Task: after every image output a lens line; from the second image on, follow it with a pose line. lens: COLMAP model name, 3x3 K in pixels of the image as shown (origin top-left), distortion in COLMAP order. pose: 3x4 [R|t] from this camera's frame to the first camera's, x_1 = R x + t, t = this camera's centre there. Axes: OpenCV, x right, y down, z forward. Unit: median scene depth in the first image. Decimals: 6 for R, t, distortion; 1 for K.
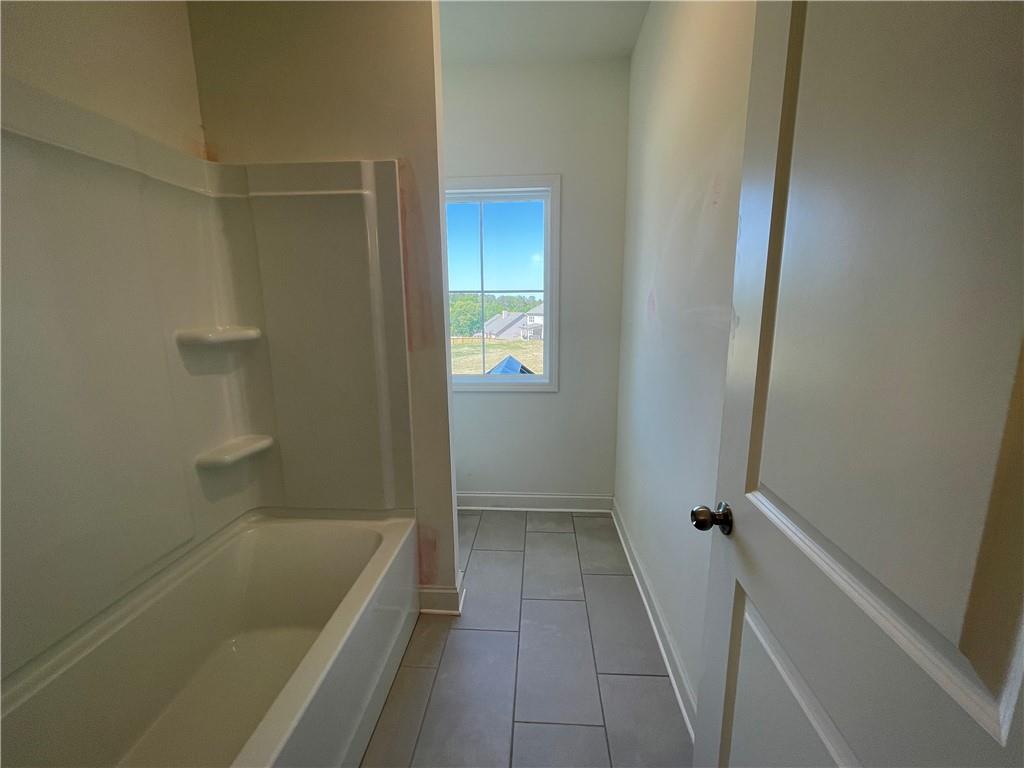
lens RADIAL K [[412.5, 0, 515.8], [0, 412.5, 382.0], [0, 0, 1]] dist [-0.000590, 0.000026]
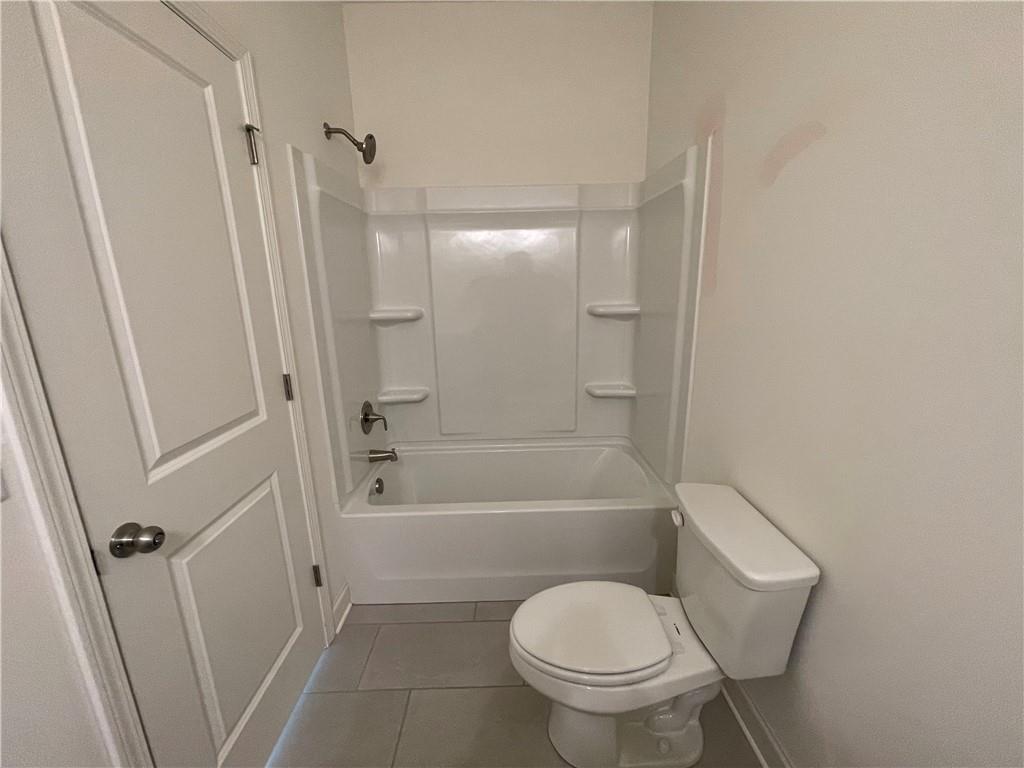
lens RADIAL K [[412.5, 0, 515.8], [0, 412.5, 382.0], [0, 0, 1]] dist [-0.000590, 0.000026]
pose [[0.084178, 0.237526, -0.967727, 0.724173], [-0.181041, 0.958656, 0.219552, -0.125746], [0.979866, 0.156717, 0.123700, 0.532447]]
